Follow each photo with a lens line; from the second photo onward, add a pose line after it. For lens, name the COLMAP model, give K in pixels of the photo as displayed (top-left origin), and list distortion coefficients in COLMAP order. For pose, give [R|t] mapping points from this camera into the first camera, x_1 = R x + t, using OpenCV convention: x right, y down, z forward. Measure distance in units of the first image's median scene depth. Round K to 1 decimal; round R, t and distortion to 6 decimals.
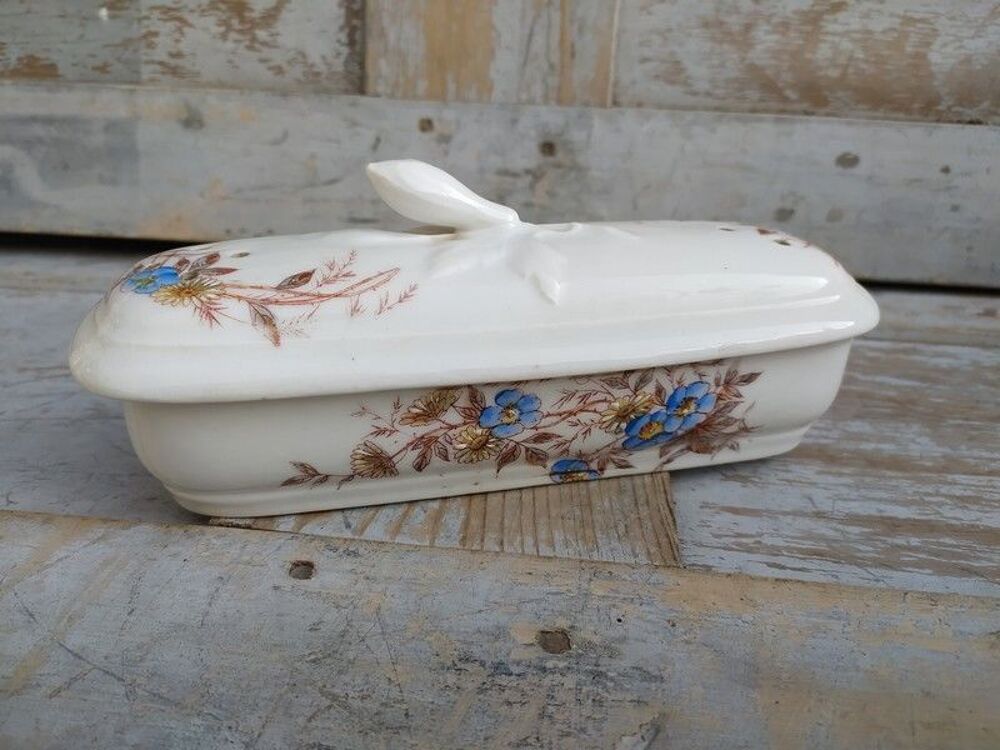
lens RADIAL K [[782.9, 0, 496.0], [0, 782.9, 374.0], [0, 0, 1]] dist [0.023957, -0.067725]
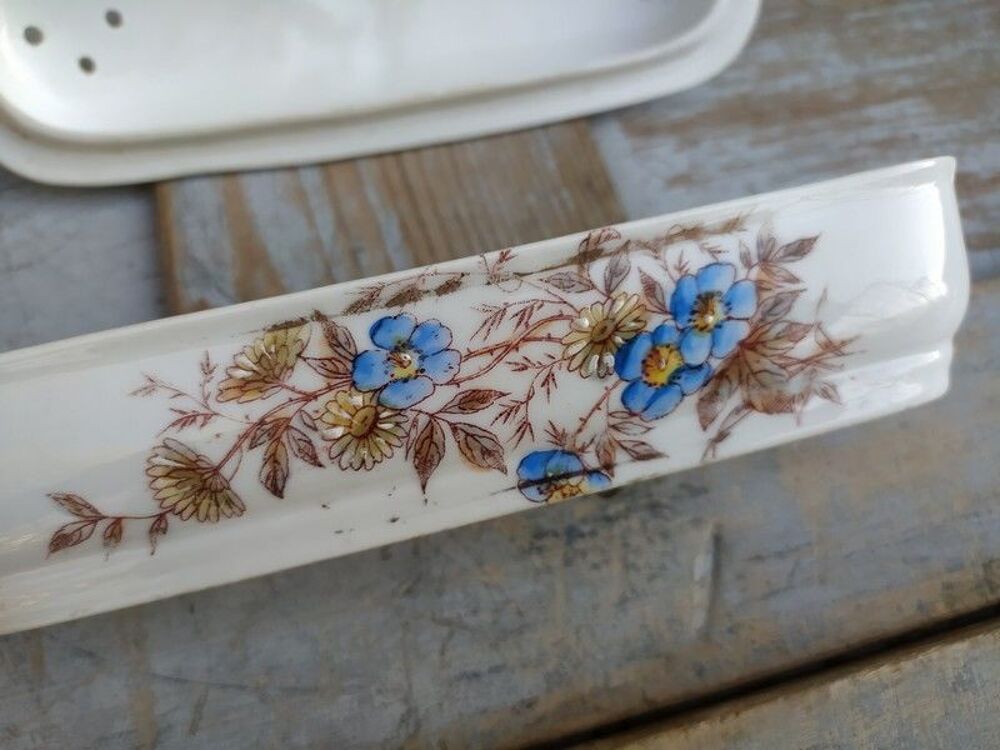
lens RADIAL K [[782.9, 0, 501.3], [0, 782.9, 370.4], [0, 0, 1]] dist [0.023957, -0.067725]
pose [[0.921552, -0.345013, 0.178069, -0.165779], [0.142112, 0.726555, 0.672252, -0.440765], [-0.361312, -0.594209, 0.718588, 0.309657]]
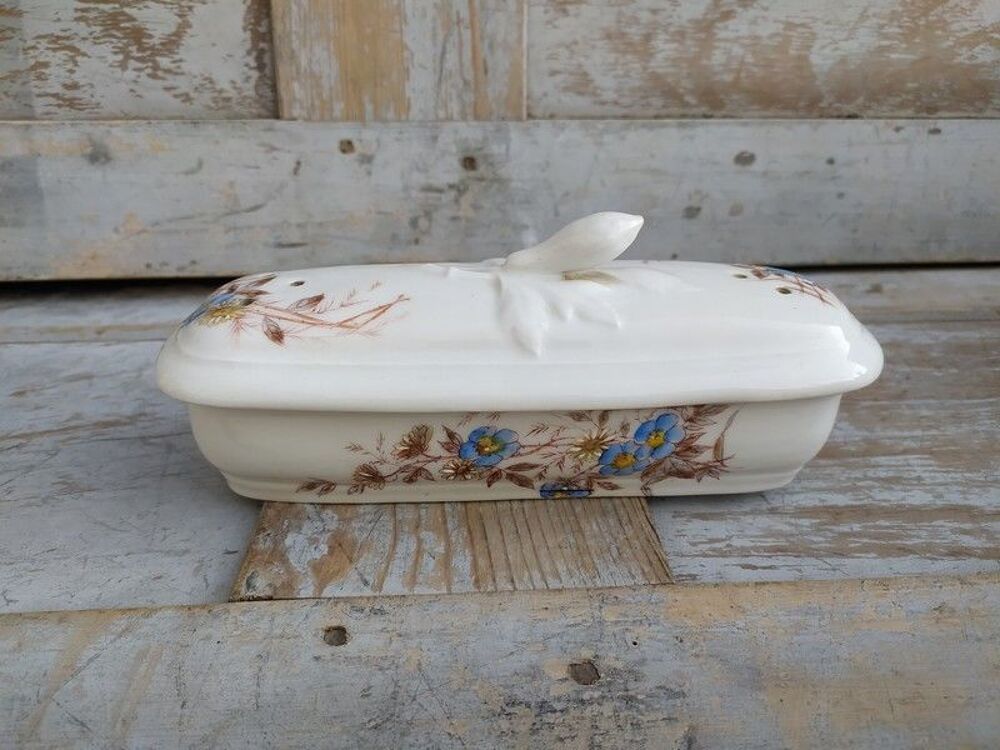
lens RADIAL K [[782.9, 0, 496.4], [0, 782.9, 366.6], [0, 0, 1]] dist [0.023957, -0.067725]
pose [[0.984537, -0.099673, 0.144059, -0.142396], [0.092858, 0.994252, 0.053294, -0.141932], [-0.148543, -0.039093, 0.988133, -0.064447]]
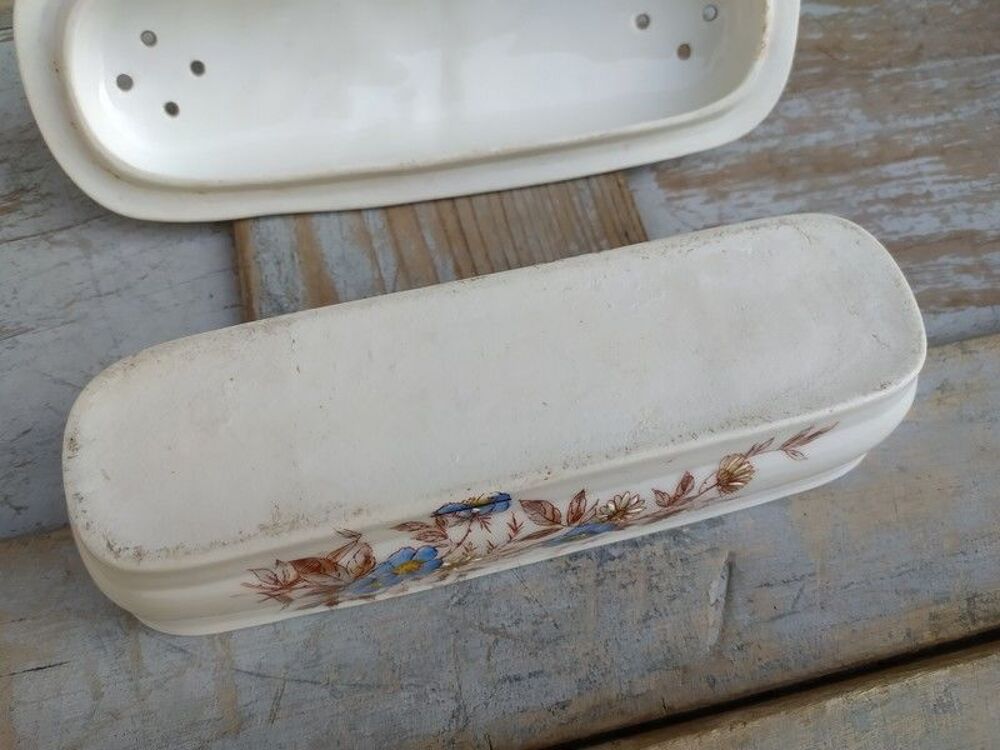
lens RADIAL K [[782.9, 0, 494.7], [0, 782.9, 371.4], [0, 0, 1]] dist [0.023957, -0.067725]
pose [[0.935681, -0.316856, 0.155253, -0.209104], [0.124980, 0.709091, 0.693952, -0.583340], [-0.329971, -0.629914, 0.703084, 0.297433]]
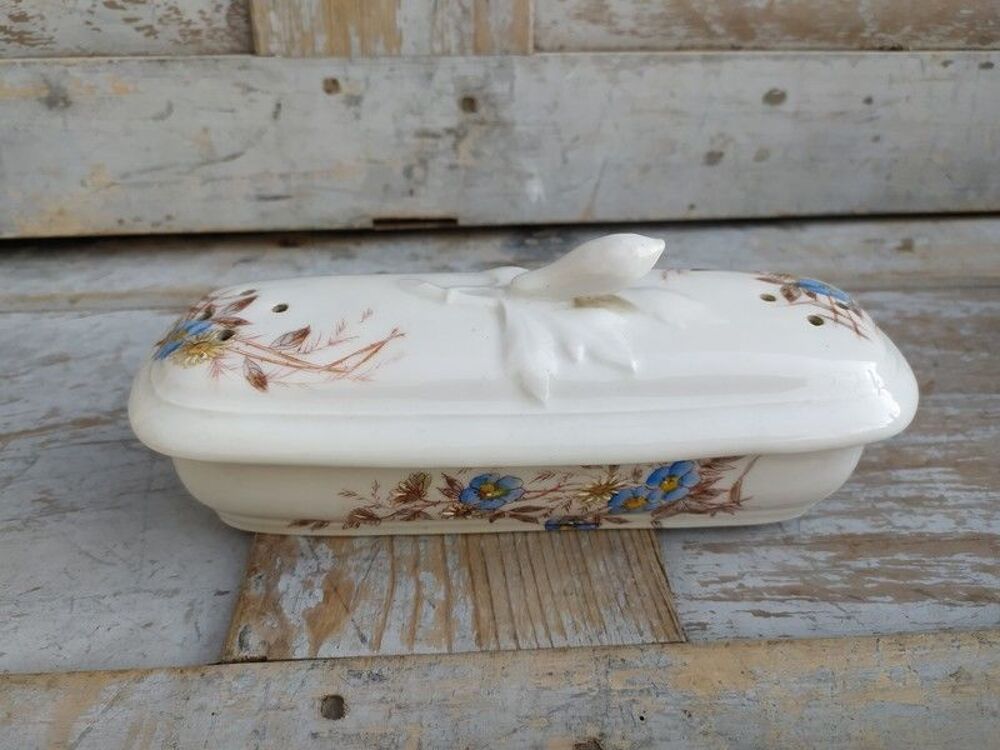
lens RADIAL K [[782.9, 0, 500.1], [0, 782.9, 371.8], [0, 0, 1]] dist [0.023957, -0.067725]
pose [[0.984290, -0.122624, 0.127030, -0.103358], [0.090649, 0.968386, 0.232405, -0.376000], [-0.151513, -0.217239, 0.964288, 0.066094]]
